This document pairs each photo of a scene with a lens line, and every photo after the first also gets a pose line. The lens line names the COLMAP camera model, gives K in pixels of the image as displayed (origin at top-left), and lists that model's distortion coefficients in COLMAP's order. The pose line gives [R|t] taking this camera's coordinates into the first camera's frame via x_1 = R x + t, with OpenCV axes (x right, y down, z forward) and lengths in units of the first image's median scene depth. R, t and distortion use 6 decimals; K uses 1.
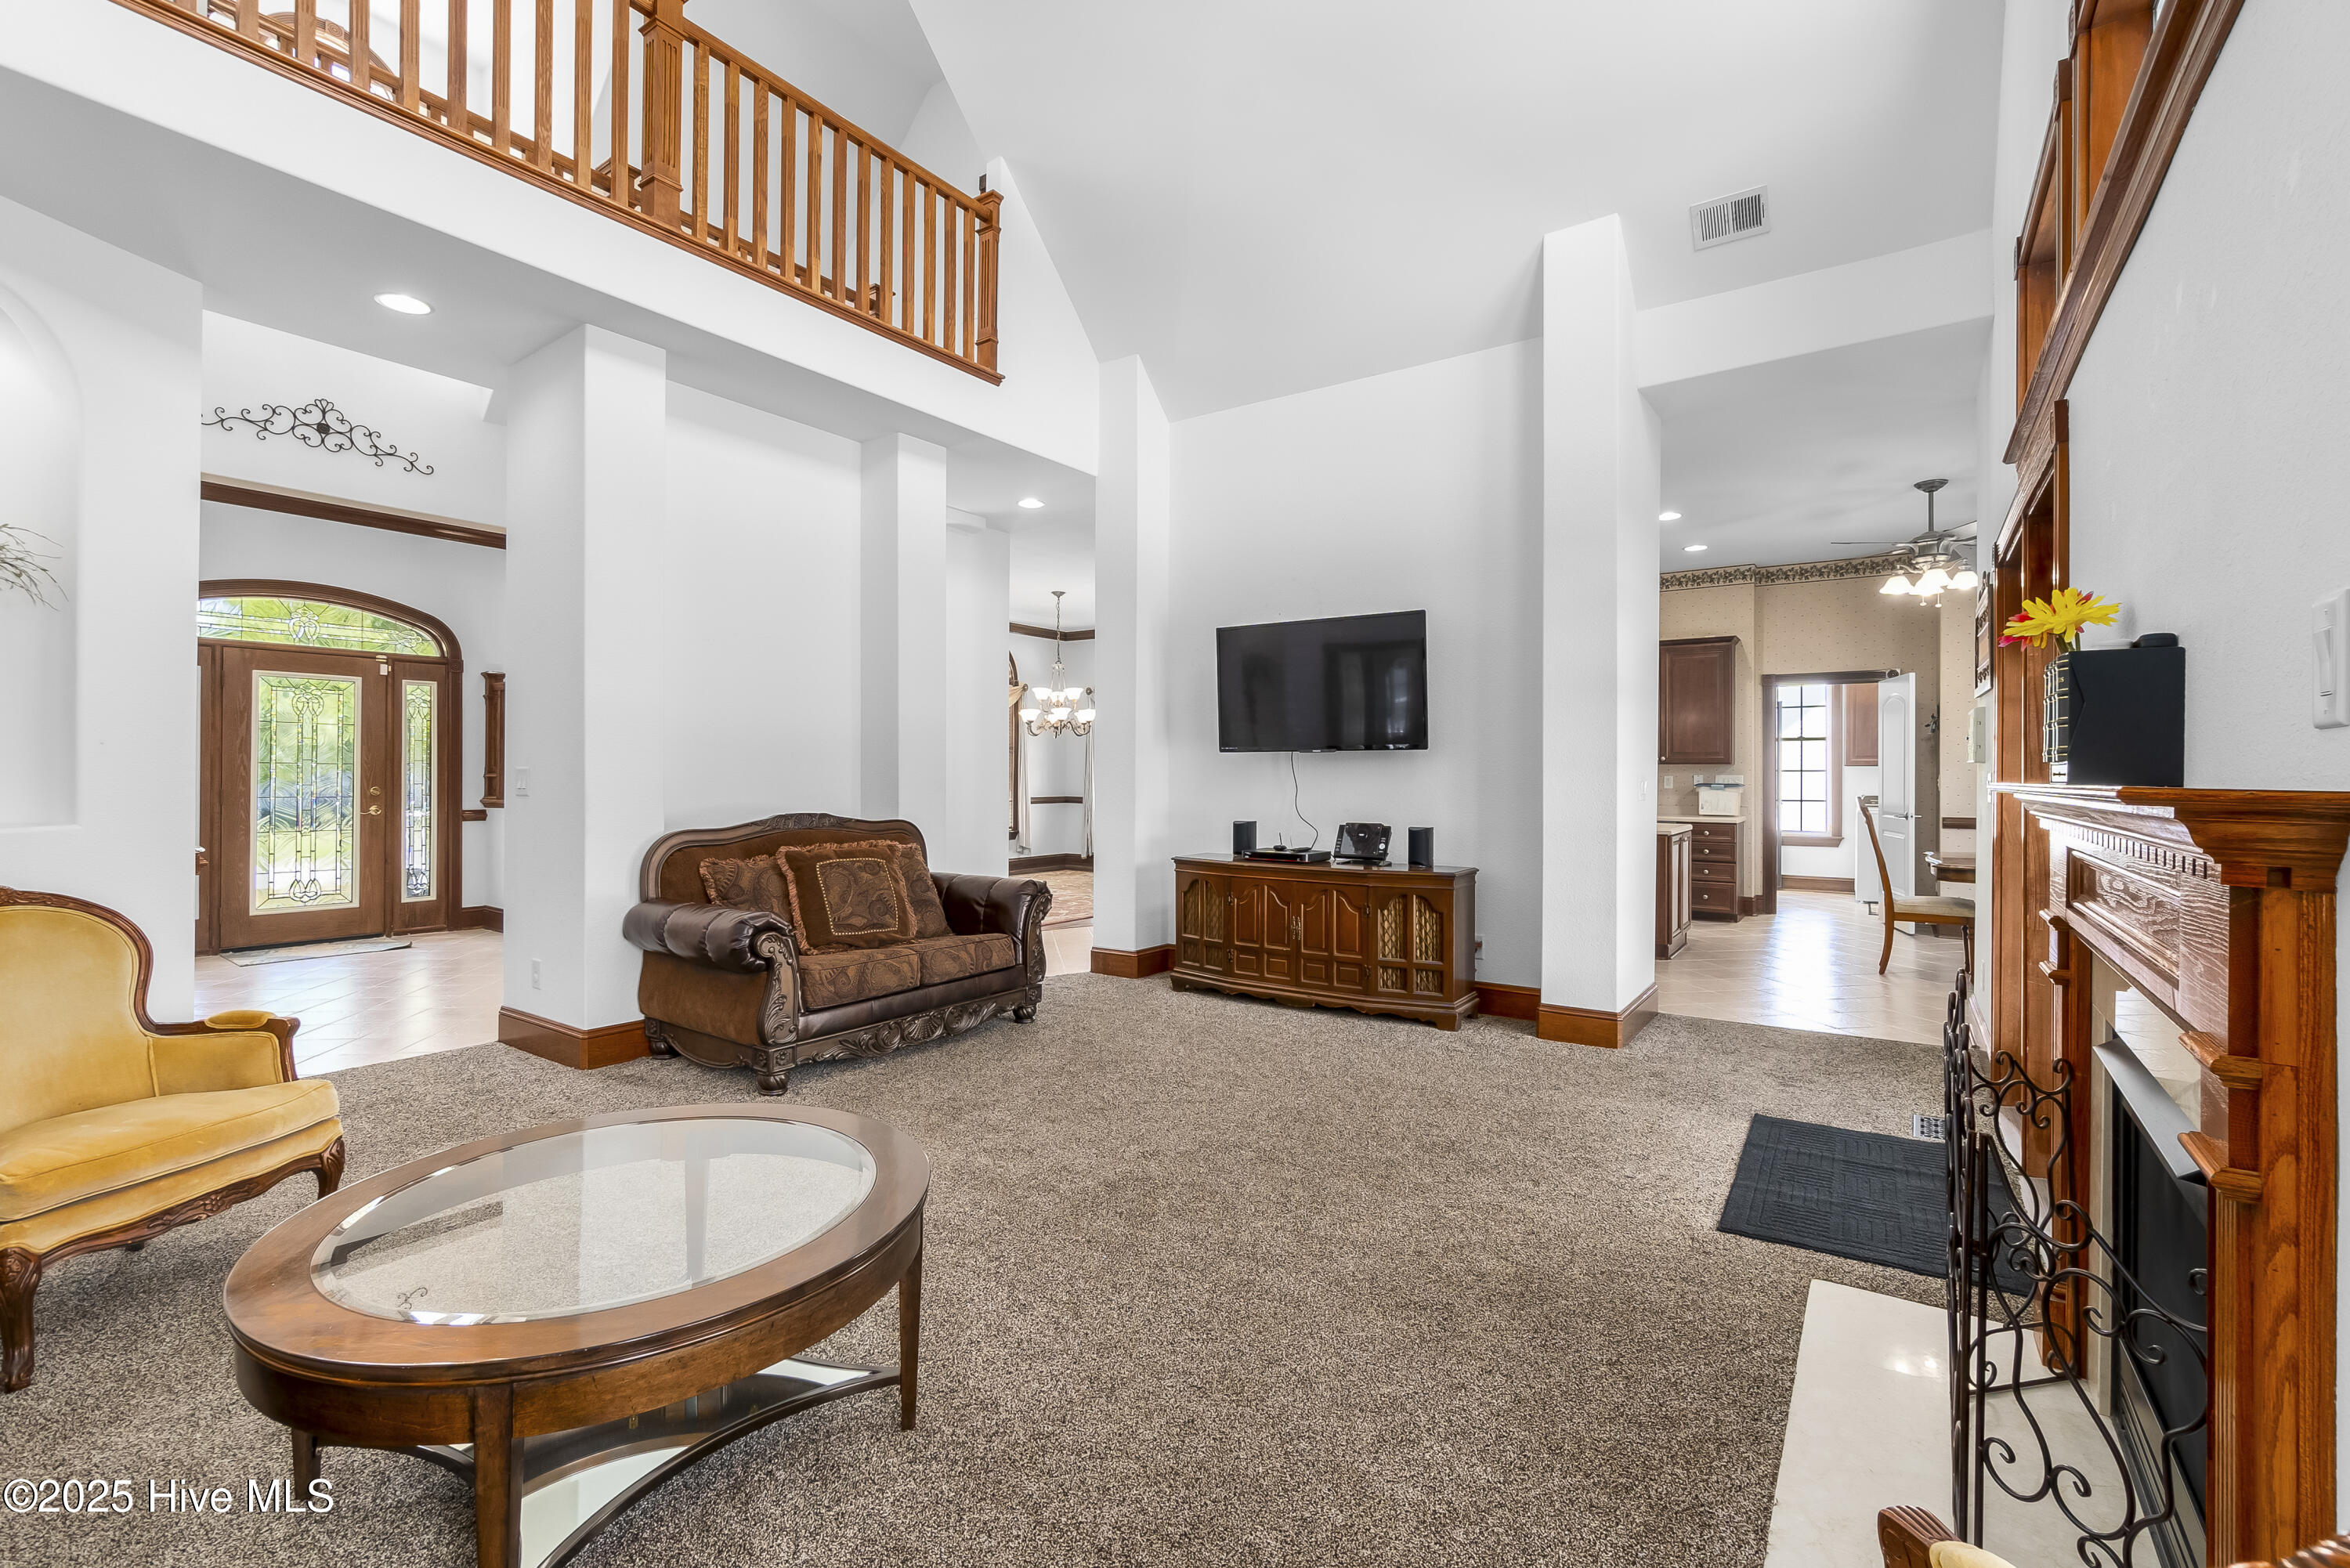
lens RADIAL K [[1030.9, 0, 1174.7], [0, 1030.9, 769.5], [0, 0, 1]] dist [0.000258, -0.000096]
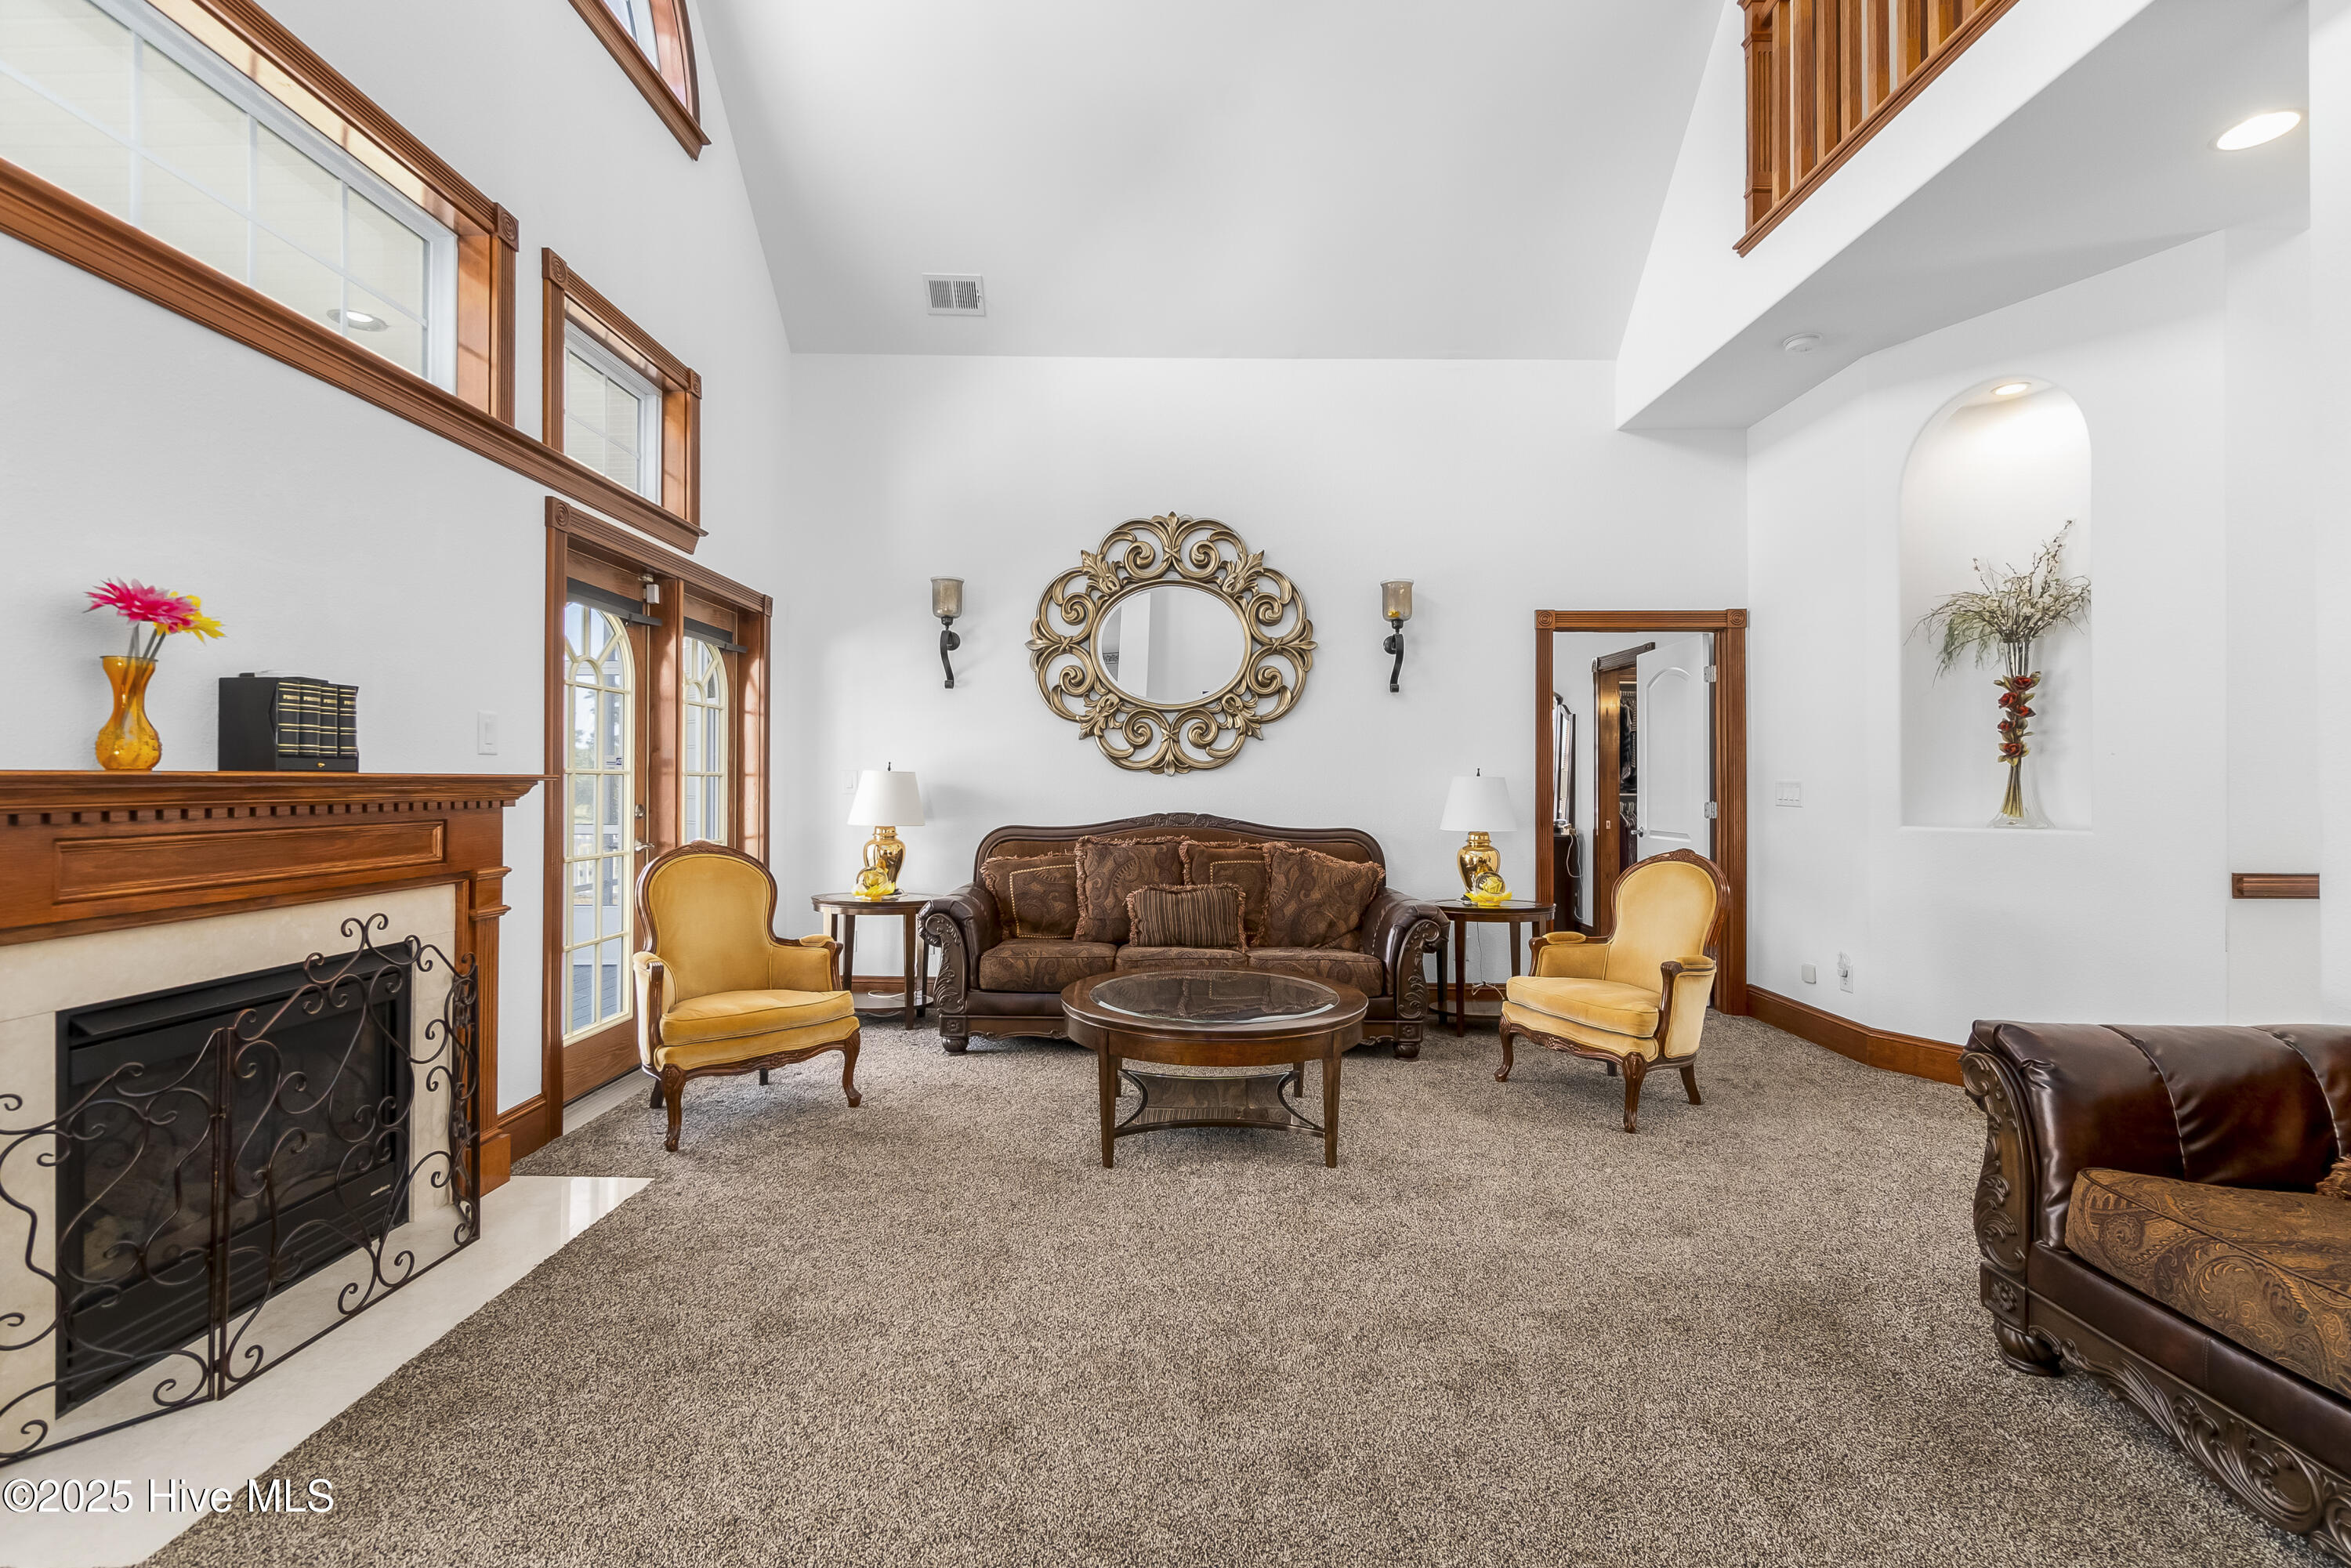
lens RADIAL K [[1014.2, 0, 1175.5], [0, 1014.2, 784.0], [0, 0, 1]] dist [-0.001315, 0.000212]
pose [[-0.826726, -0.007302, -0.562557, 0.215709], [-0.006954, 0.999972, -0.002760, 0.009128], [0.562562, 0.001630, -0.826754, 0.895229]]
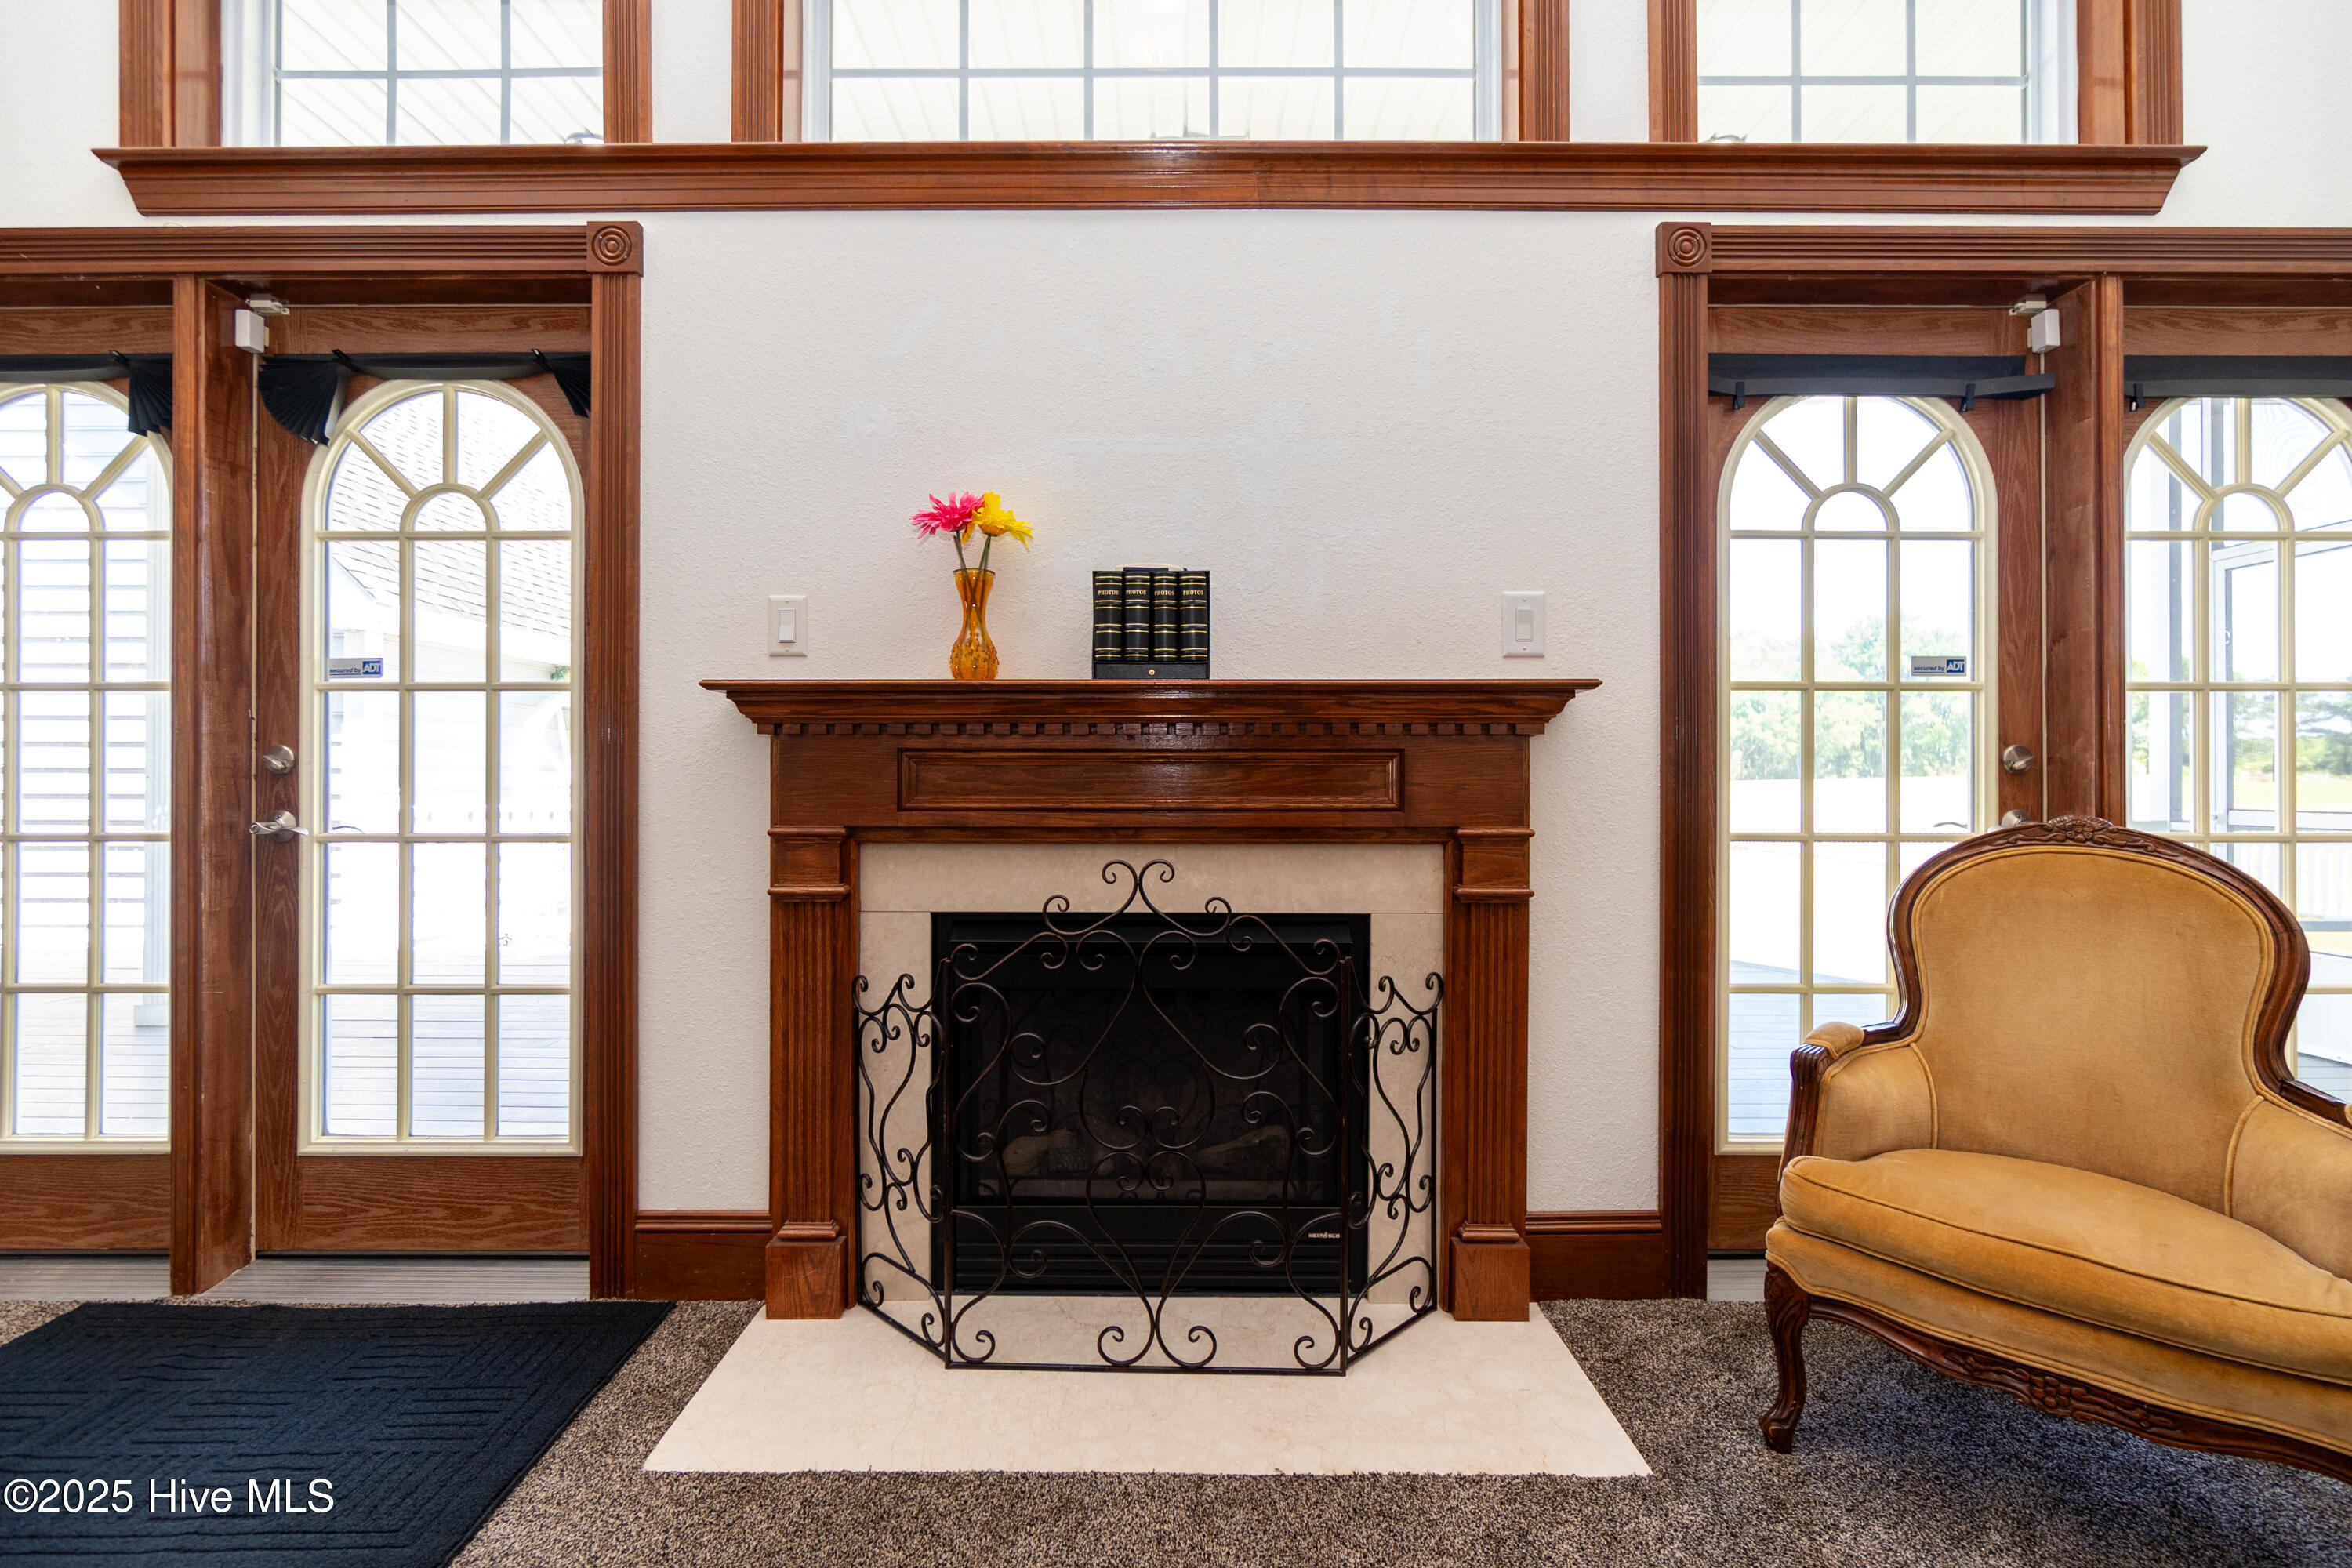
lens RADIAL K [[1007.4, 0, 1144.1], [0, 1007.4, 775.1], [0, 0, 1]] dist [-0.001487, 0.000254]
pose [[-0.567396, -0.004180, 0.823434, -0.016897], [-0.005715, 0.999983, 0.001138, 0.038298], [-0.823425, -0.004060, -0.567410, 0.529215]]
